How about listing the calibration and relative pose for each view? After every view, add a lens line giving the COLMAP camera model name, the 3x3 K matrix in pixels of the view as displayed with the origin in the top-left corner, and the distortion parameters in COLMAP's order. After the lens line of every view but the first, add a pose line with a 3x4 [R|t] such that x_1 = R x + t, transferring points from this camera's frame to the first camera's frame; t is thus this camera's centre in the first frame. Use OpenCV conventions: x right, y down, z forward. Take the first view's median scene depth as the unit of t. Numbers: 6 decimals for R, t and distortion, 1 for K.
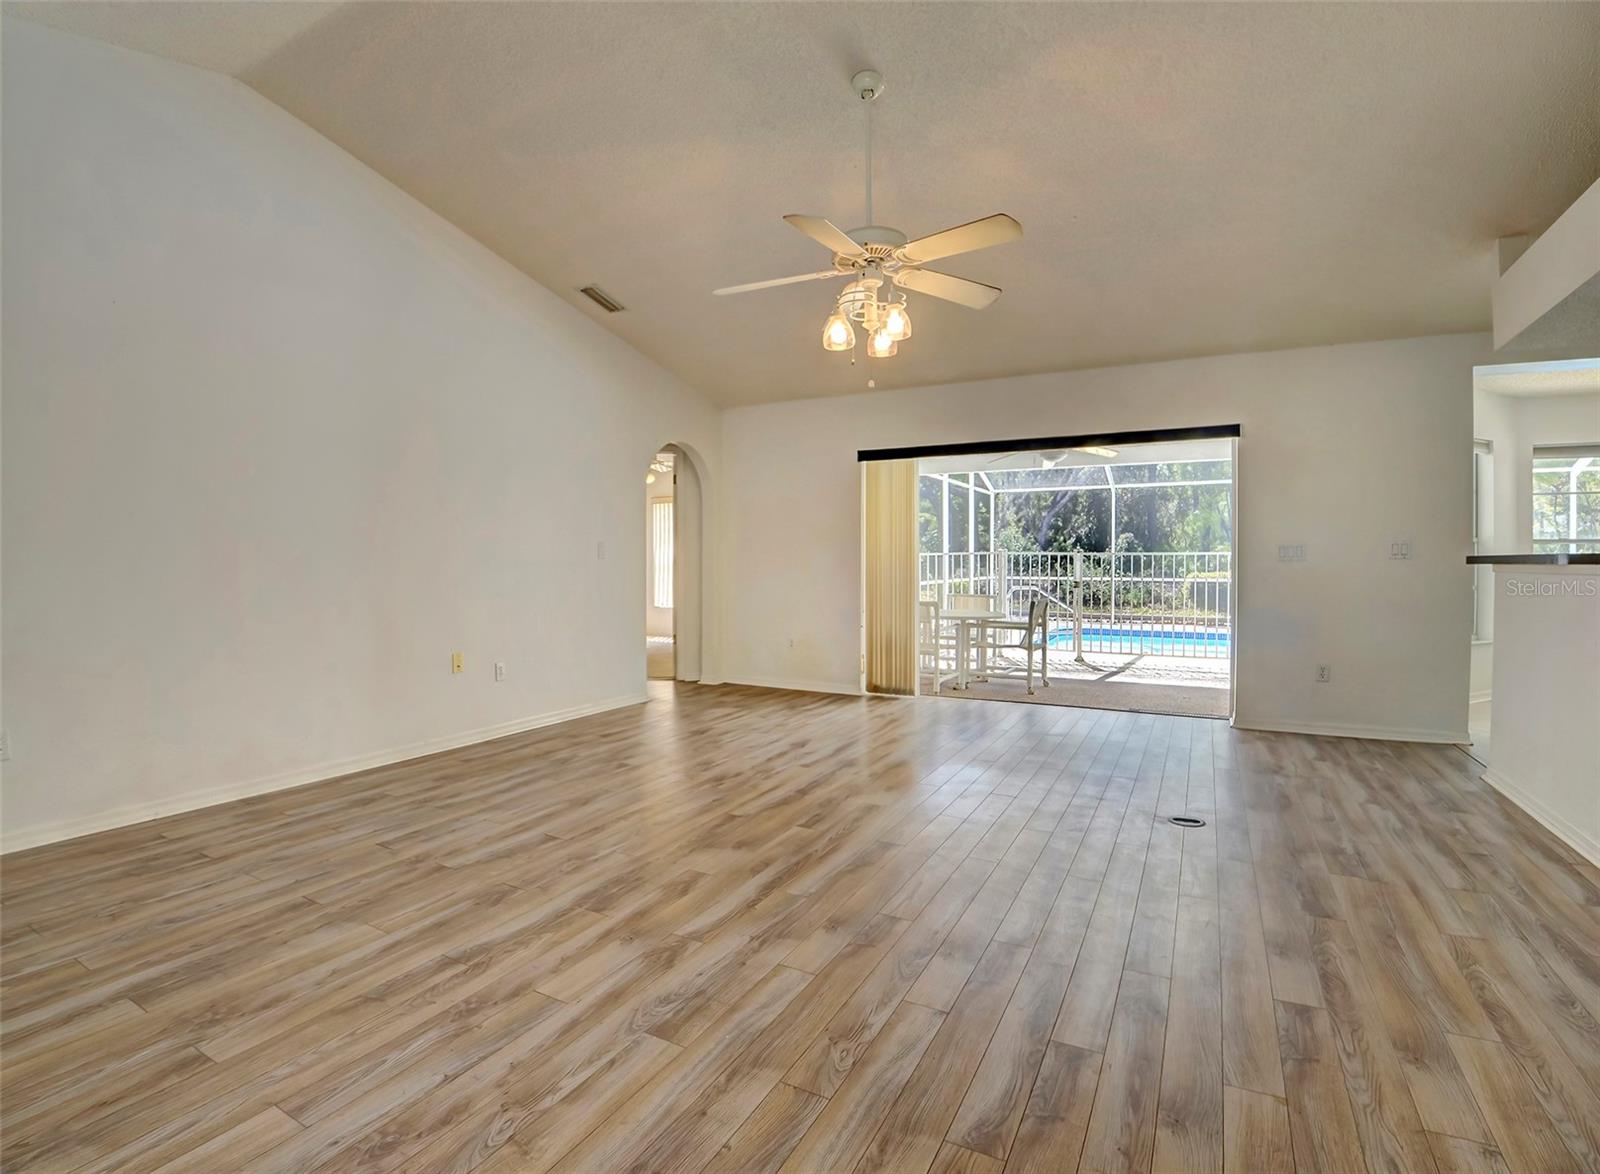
lens RADIAL K [[767.7, 0, 800.0], [0, 767.7, 587.0], [0, 0, 1]] dist [-0.047011, 0.000091]
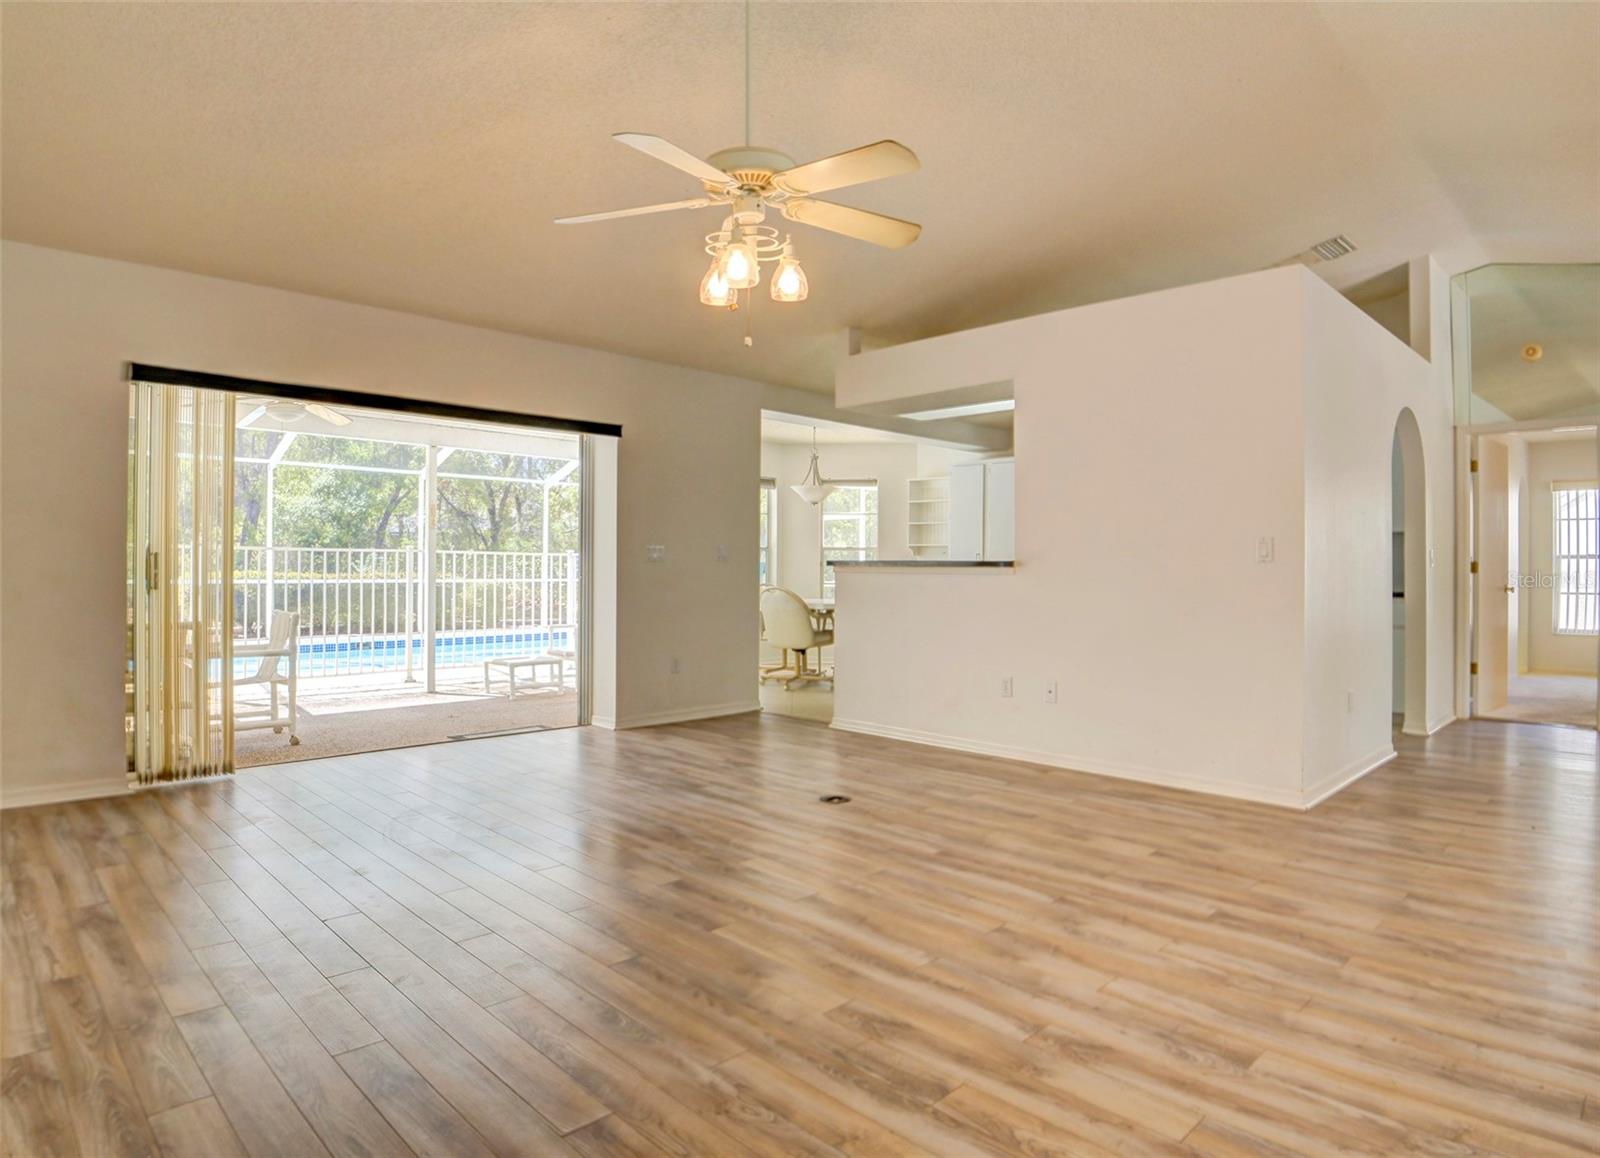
lens RADIAL K [[908.3, 0, 800.0], [0, 908.3, 579.0], [0, 0, 1]] dist [-0.053268, -0.000524]
pose [[0.294589, -0.008867, 0.955583, -1.062504], [0.017938, 0.999832, 0.003748, -0.027009], [-0.955456, 0.016037, 0.294699, 0.899189]]
